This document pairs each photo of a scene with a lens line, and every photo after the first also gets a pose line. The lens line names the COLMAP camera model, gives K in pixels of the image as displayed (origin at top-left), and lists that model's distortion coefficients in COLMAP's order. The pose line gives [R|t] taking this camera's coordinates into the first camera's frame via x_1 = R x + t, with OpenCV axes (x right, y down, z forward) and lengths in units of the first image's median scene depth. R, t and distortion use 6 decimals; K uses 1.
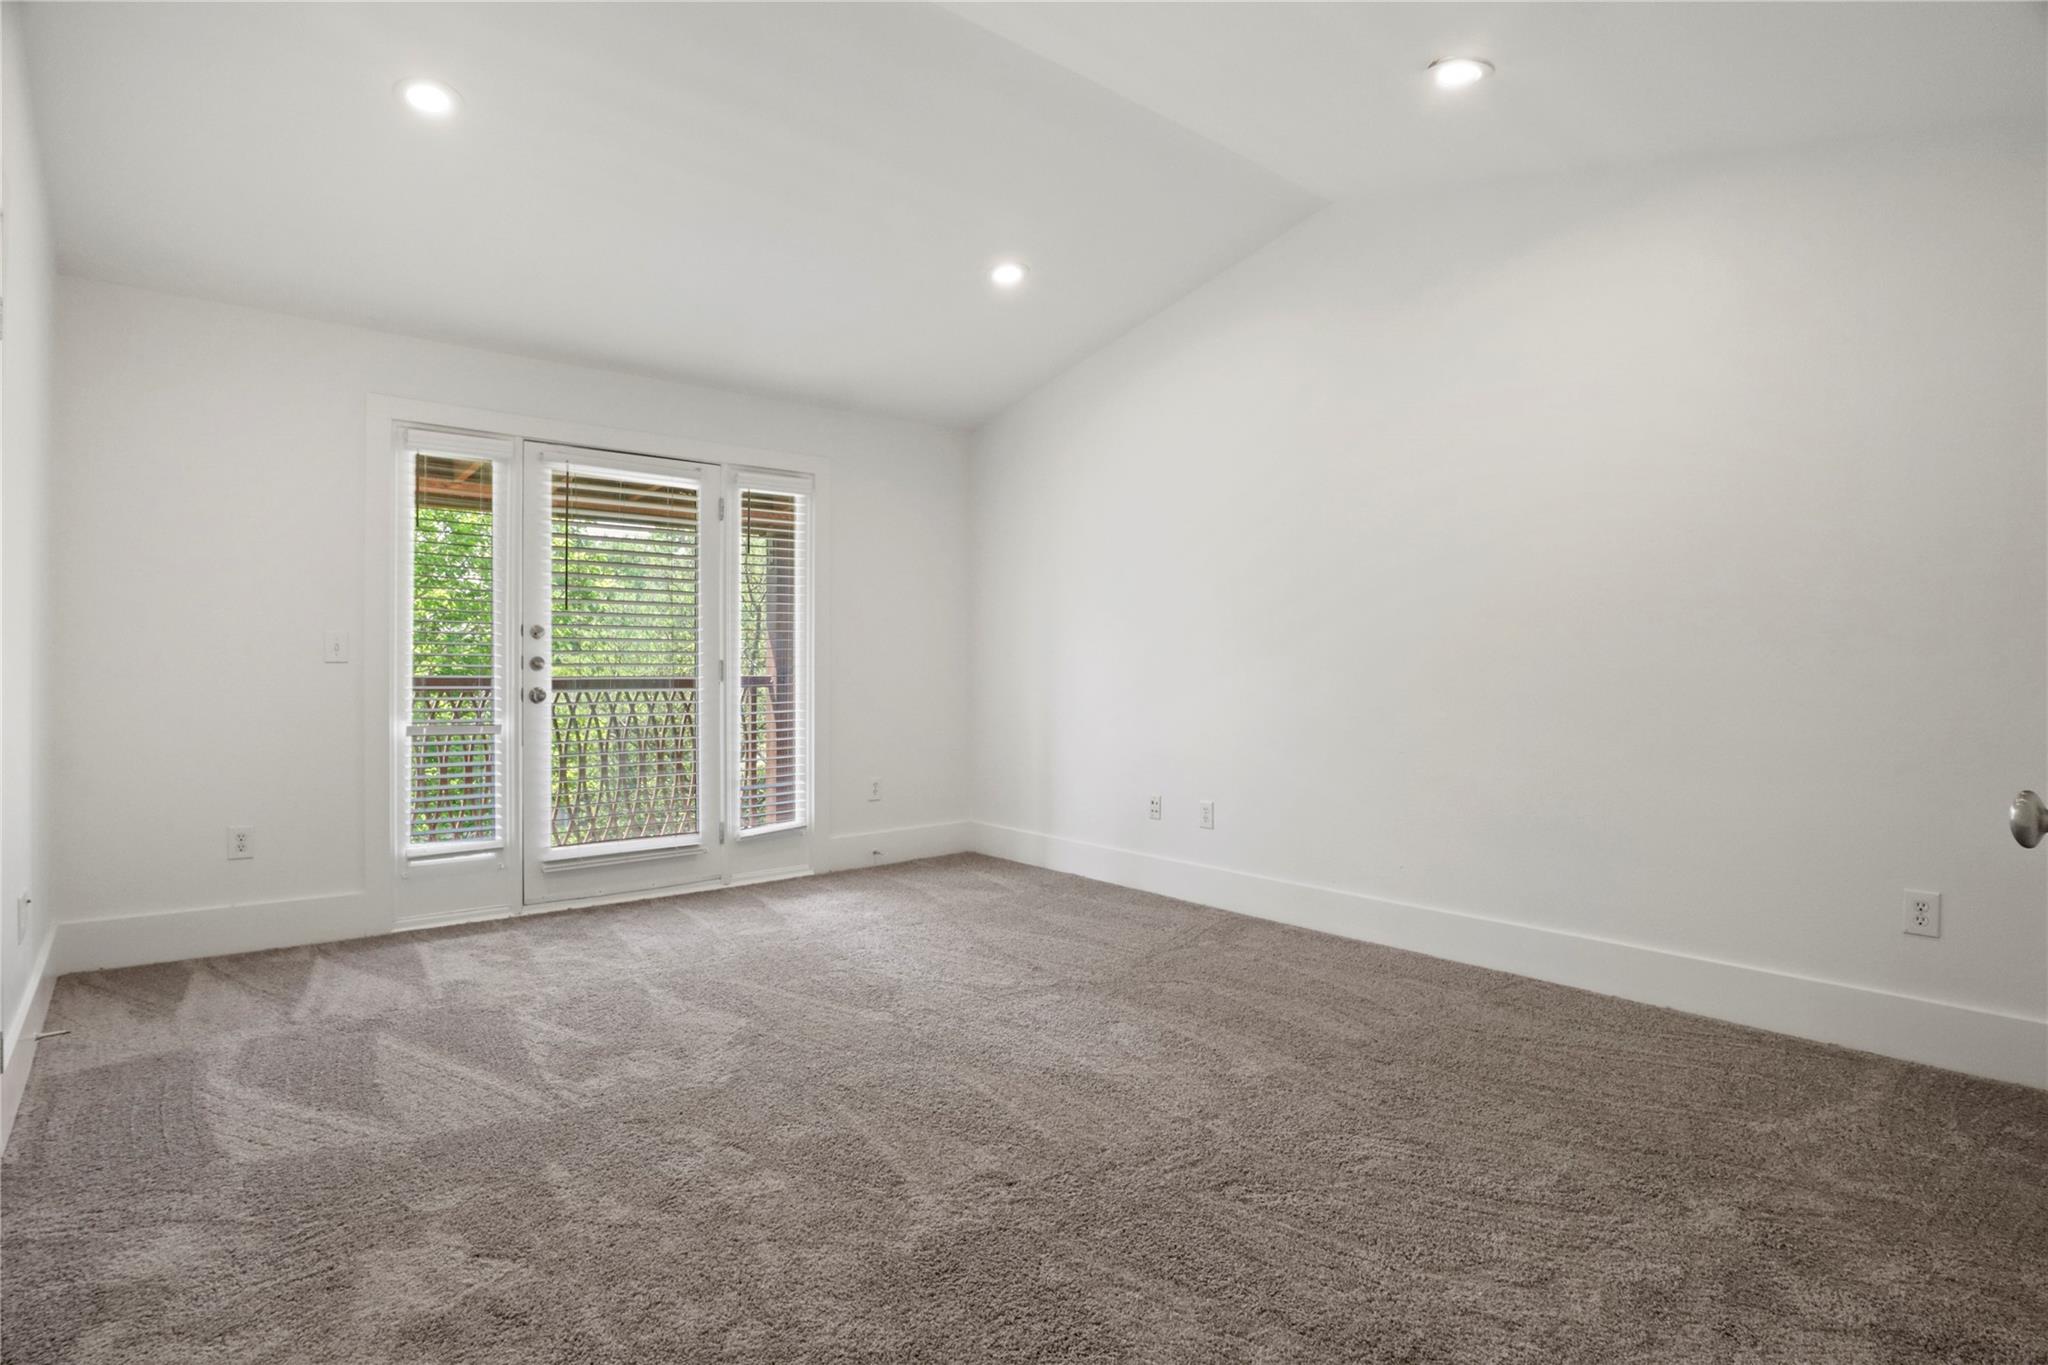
lens RADIAL K [[1030.8, 0, 1028.3], [0, 1030.8, 669.6], [0, 0, 1]] dist [-0.039170, 0.014091]
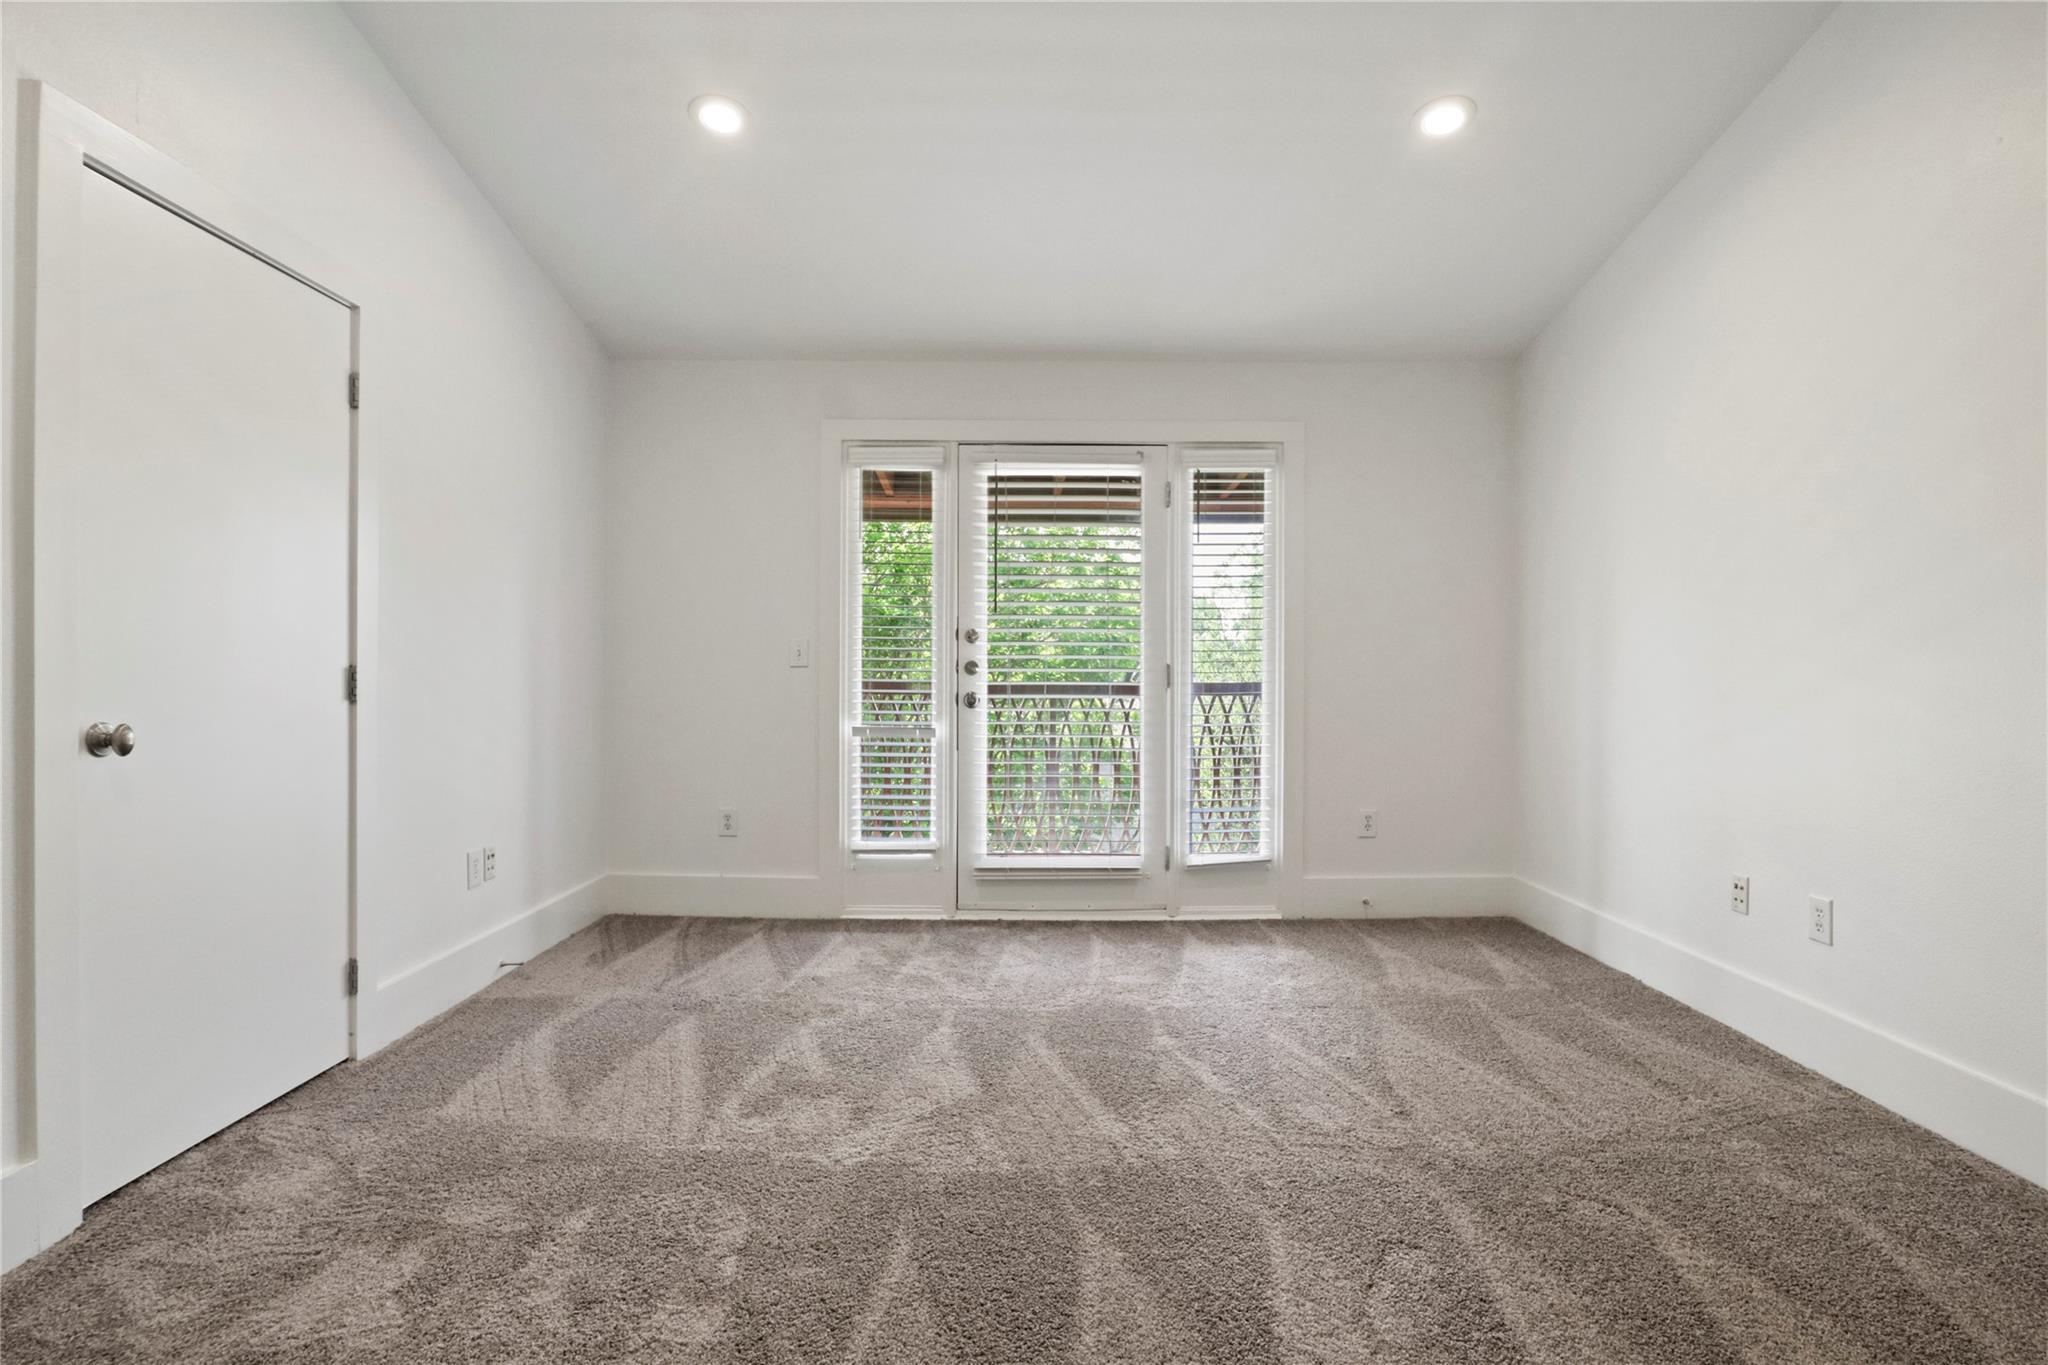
lens RADIAL K [[1035.2, 0, 1023.7], [0, 1035.2, 679.4], [0, 0, 1]] dist [-0.038451, 0.020611]
pose [[0.767160, 0.004197, -0.641443, 0.202167], [-0.002950, 0.999991, 0.003015, 0.001879], [0.641450, -0.000421, 0.767165, 0.258938]]
